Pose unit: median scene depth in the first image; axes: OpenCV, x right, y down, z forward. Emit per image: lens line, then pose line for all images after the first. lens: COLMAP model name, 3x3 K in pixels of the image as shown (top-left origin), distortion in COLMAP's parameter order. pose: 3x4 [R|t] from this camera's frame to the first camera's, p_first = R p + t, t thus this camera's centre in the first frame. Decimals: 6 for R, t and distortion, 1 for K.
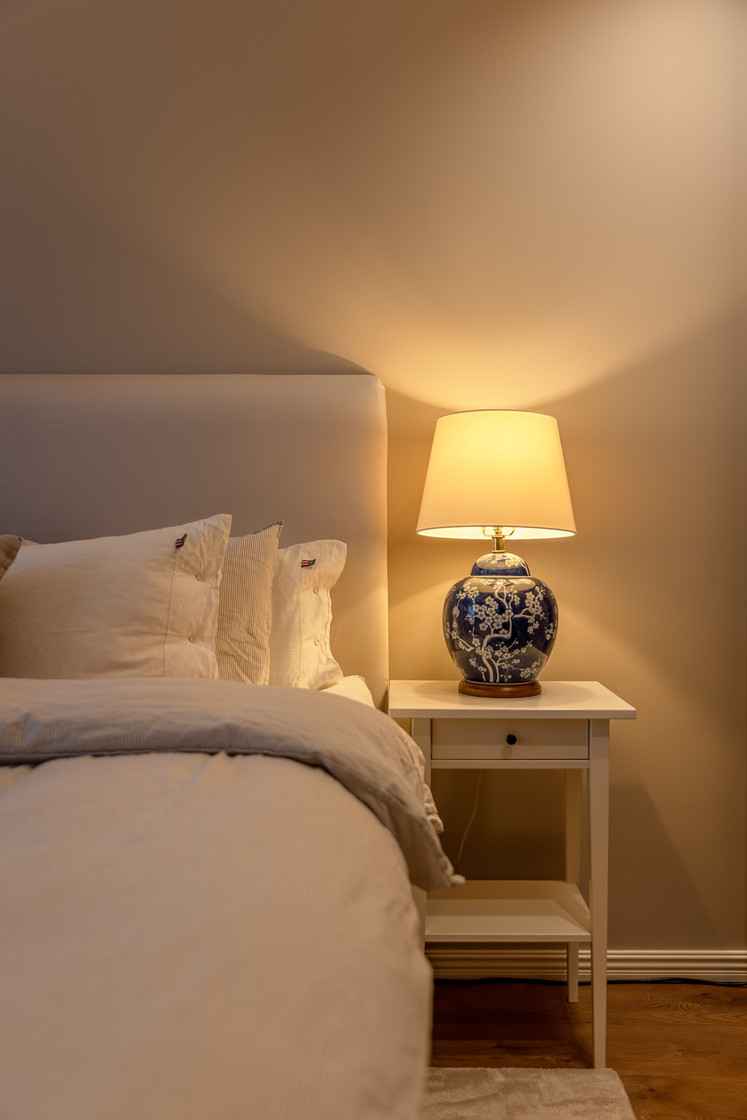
lens RADIAL K [[944.6, 0, 373.5], [0, 944.6, 560.0], [0, 0, 1]] dist [0.011495, -0.000399]
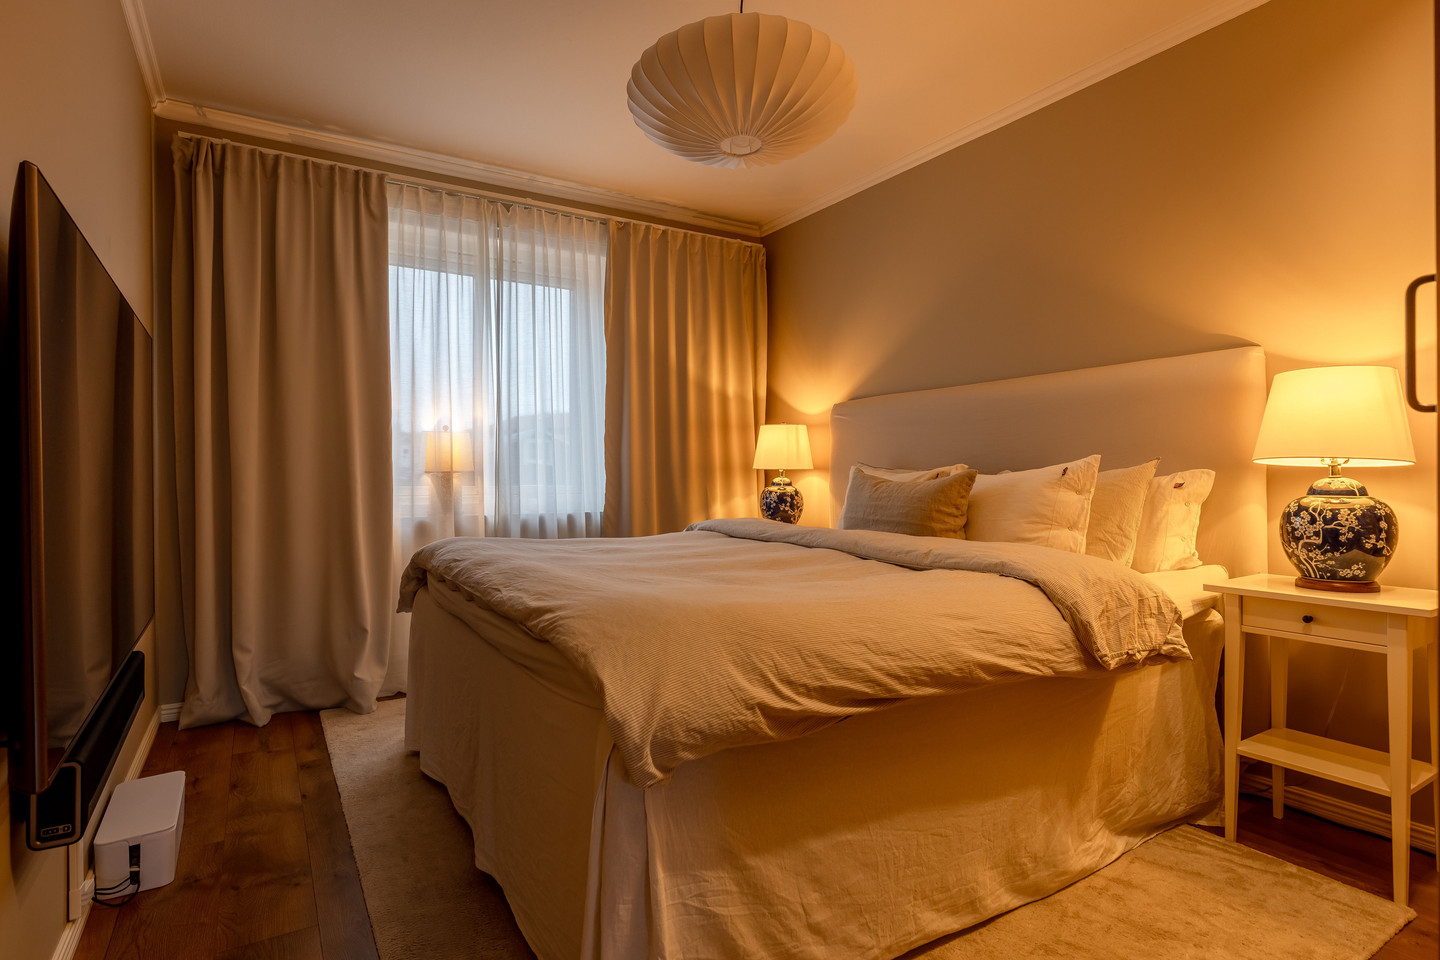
lens RADIAL K [[767.5, 0, 720.0], [0, 767.5, 480.0], [0, 0, 1]] dist [0.001952, -0.002501]
pose [[0.517840, -0.002169, -0.855475, 0.616155], [-0.007353, 0.999949, -0.006987, 0.009141], [0.855446, 0.009908, 0.517797, -0.247326]]
